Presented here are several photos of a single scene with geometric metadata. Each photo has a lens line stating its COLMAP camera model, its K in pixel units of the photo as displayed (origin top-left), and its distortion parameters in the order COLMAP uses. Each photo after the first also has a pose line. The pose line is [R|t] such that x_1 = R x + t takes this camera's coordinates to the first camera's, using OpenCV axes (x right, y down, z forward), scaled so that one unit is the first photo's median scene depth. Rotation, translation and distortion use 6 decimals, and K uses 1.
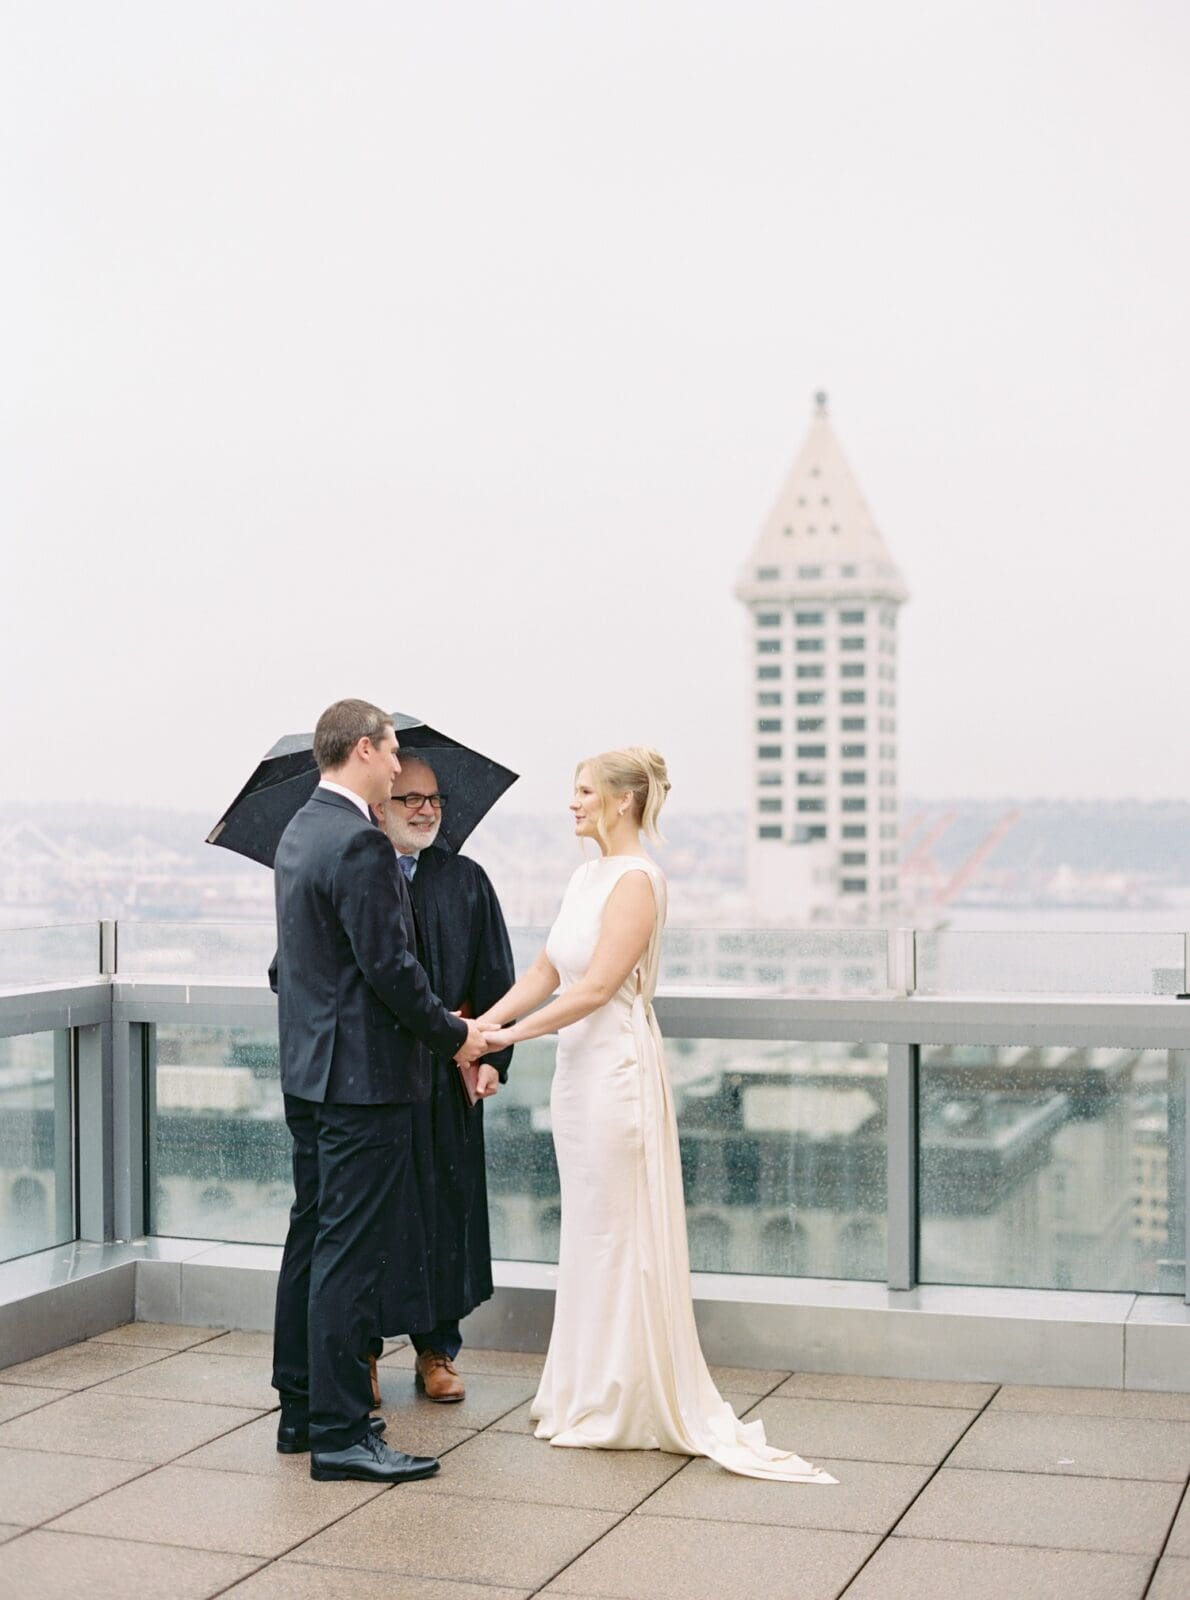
lens RADIAL K [[2495.3, 0, 548.2], [0, 2495.3, 801.2], [0, 0, 1]] dist [-0.090563, -0.123296]
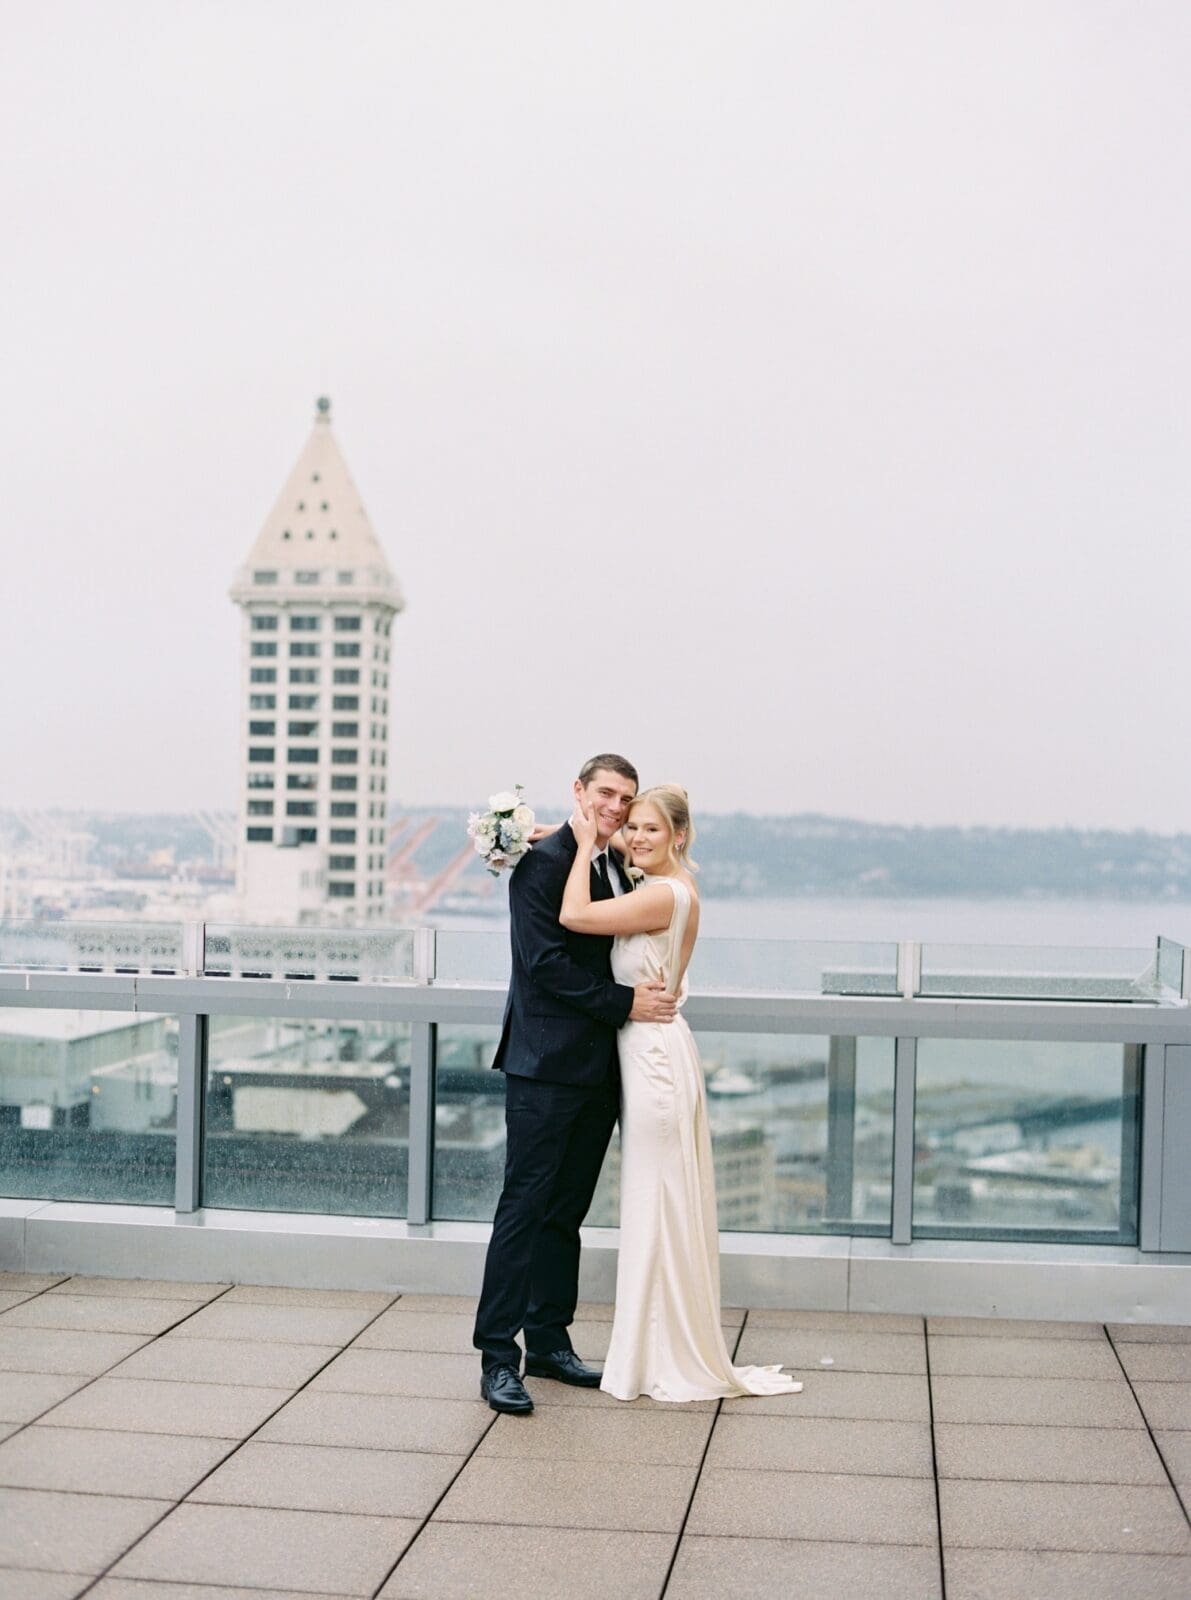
lens RADIAL K [[2533.0, 0, 505.9], [0, 2533.0, 801.5], [0, 0, 1]] dist [-0.108690, -0.076873]
pose [[0.979666, 0.027853, 0.198692, -0.160282], [-0.027857, 0.999608, -0.002777, -0.007367], [-0.198692, -0.002814, 0.980058, -0.167514]]
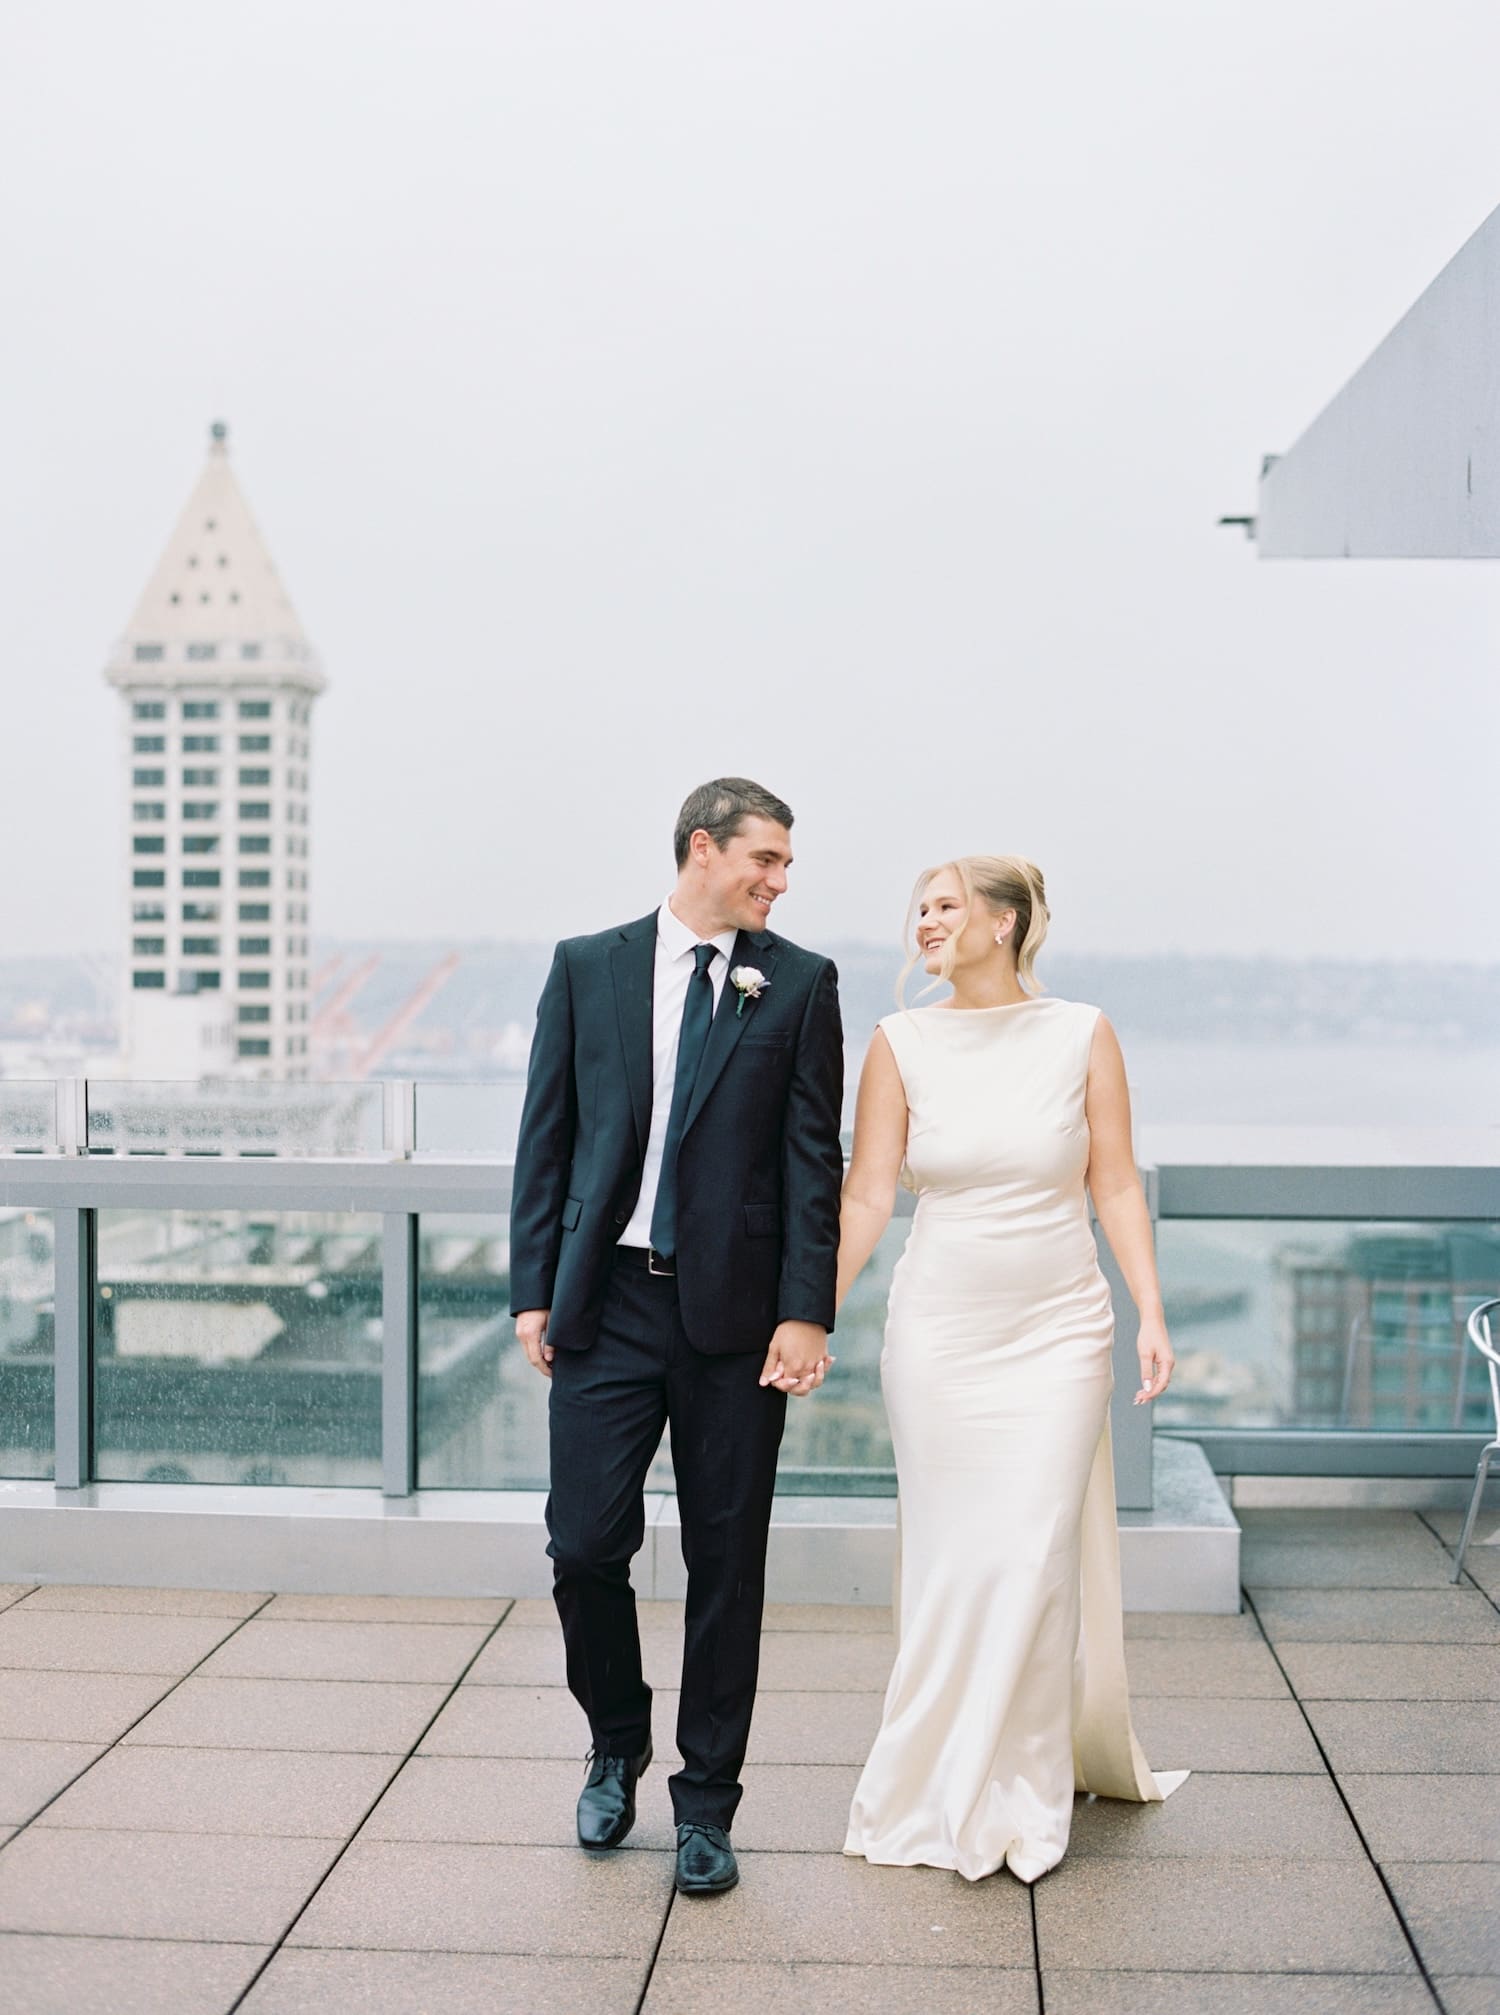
lens RADIAL K [[3171.8, 0, 604.0], [0, 3171.8, 1037.4], [0, 0, 1]] dist [-0.133804, -0.053725]
pose [[0.972444, 0.002699, 0.233119, -0.040820], [-0.009684, 0.999538, 0.028821, 0.003399], [-0.232934, -0.030284, 0.972021, -0.077010]]
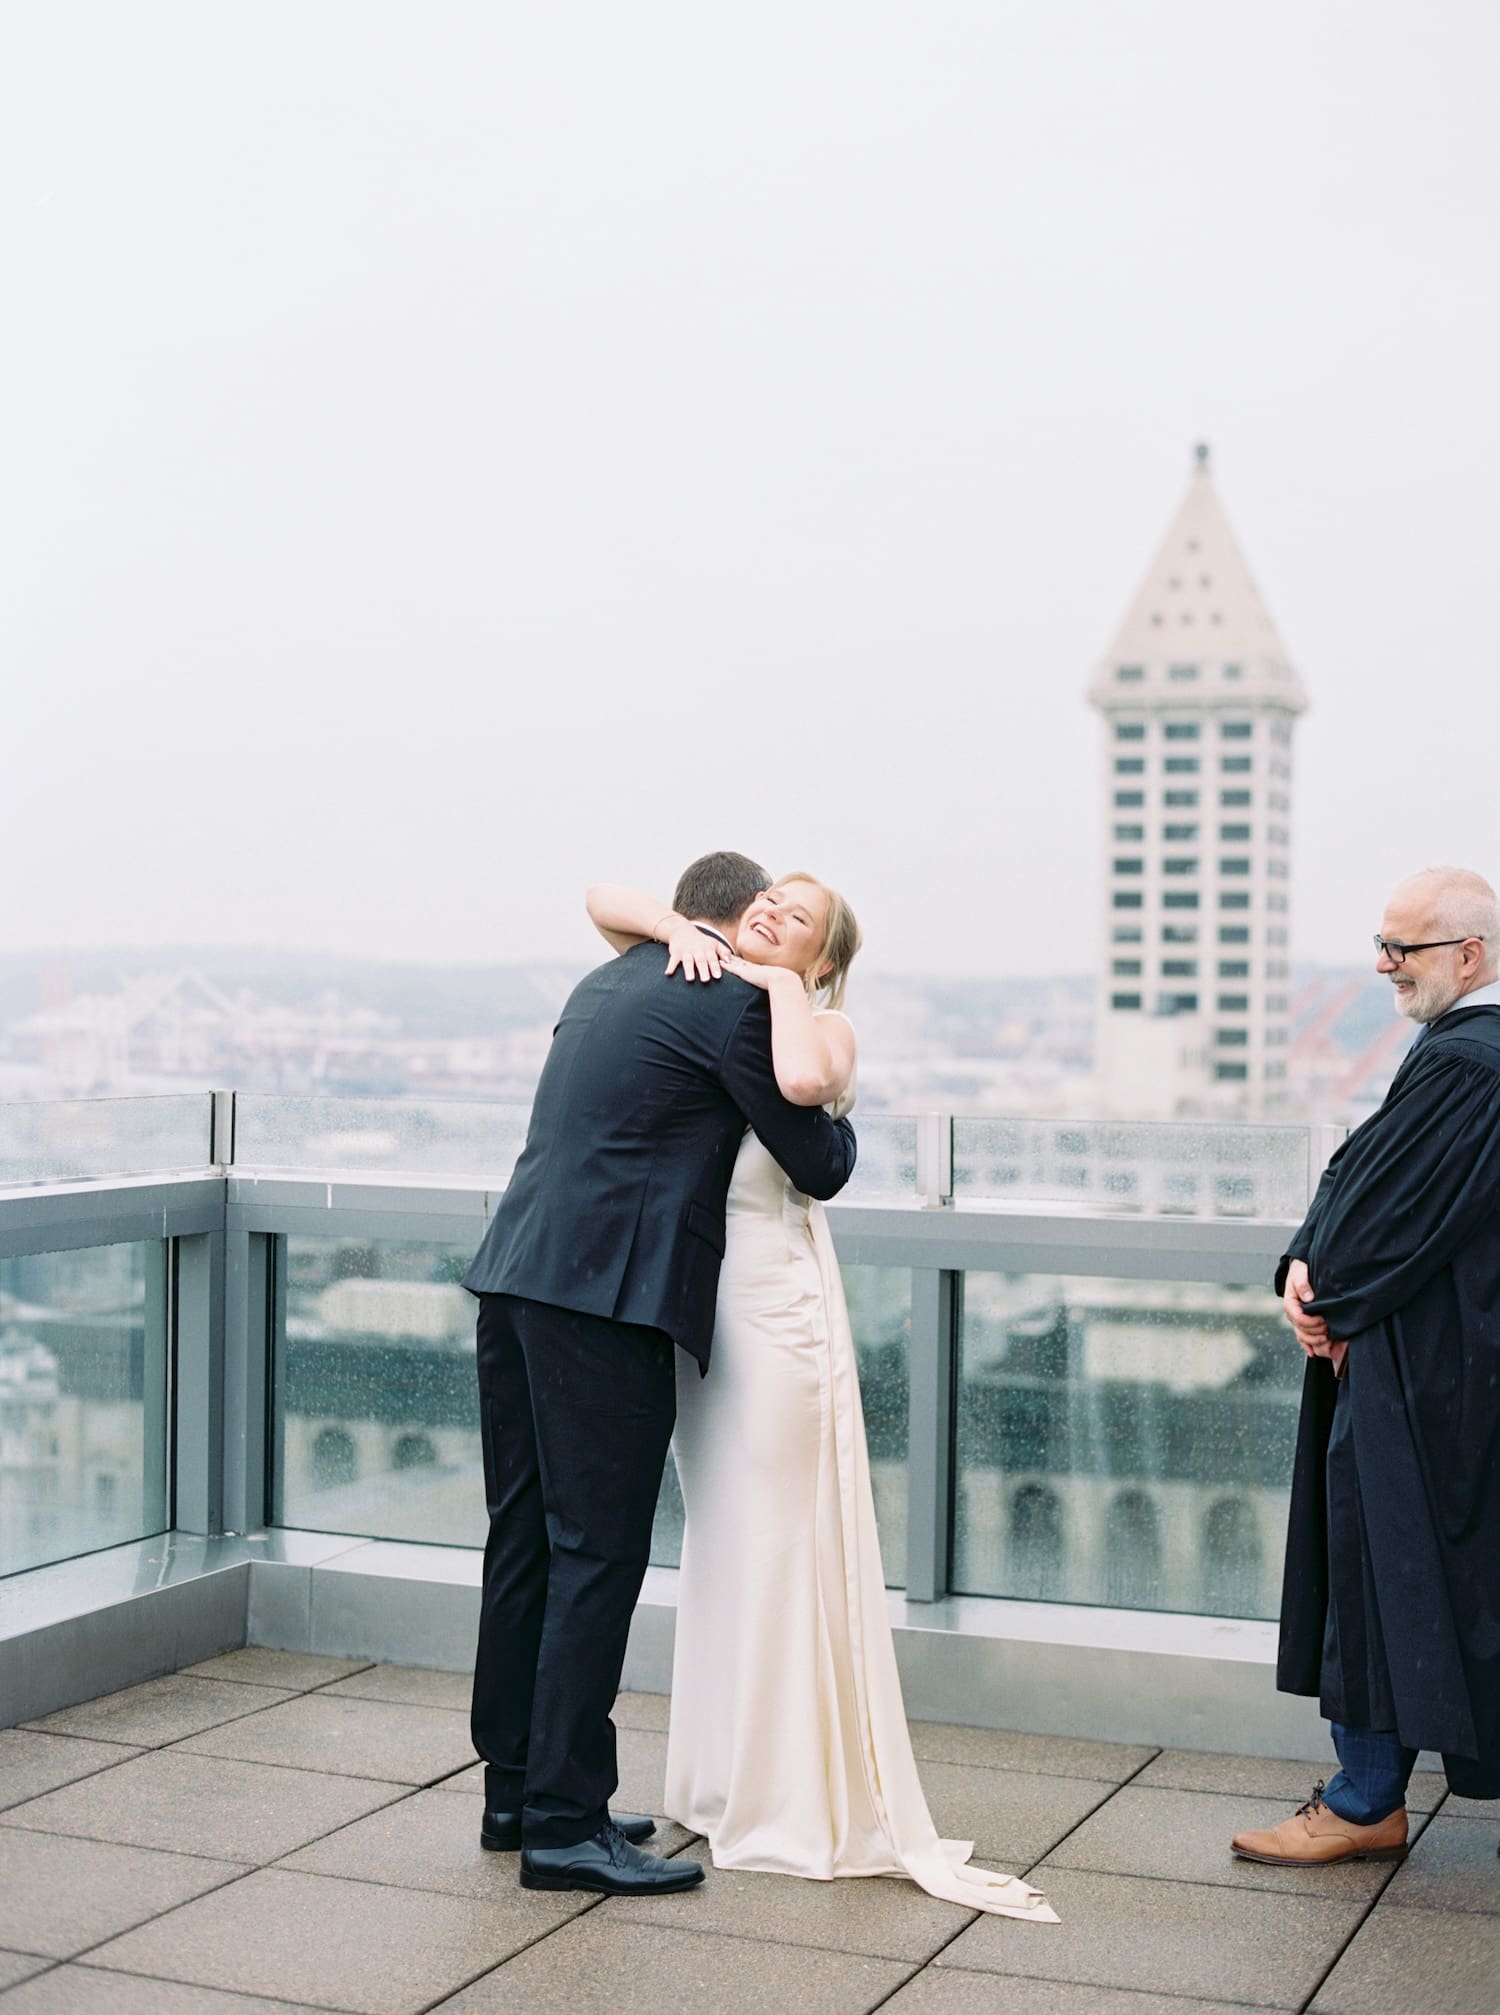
lens RADIAL K [[3117.0, 0, 693.9], [0, 3117.0, 1007.4], [0, 0, 1]] dist [-0.095715, -0.197285]
pose [[0.998617, 0.020000, -0.048612, 0.003412], [-0.019218, 0.999679, 0.016503, 0.006005], [0.048927, -0.015546, 0.998681, 0.102133]]
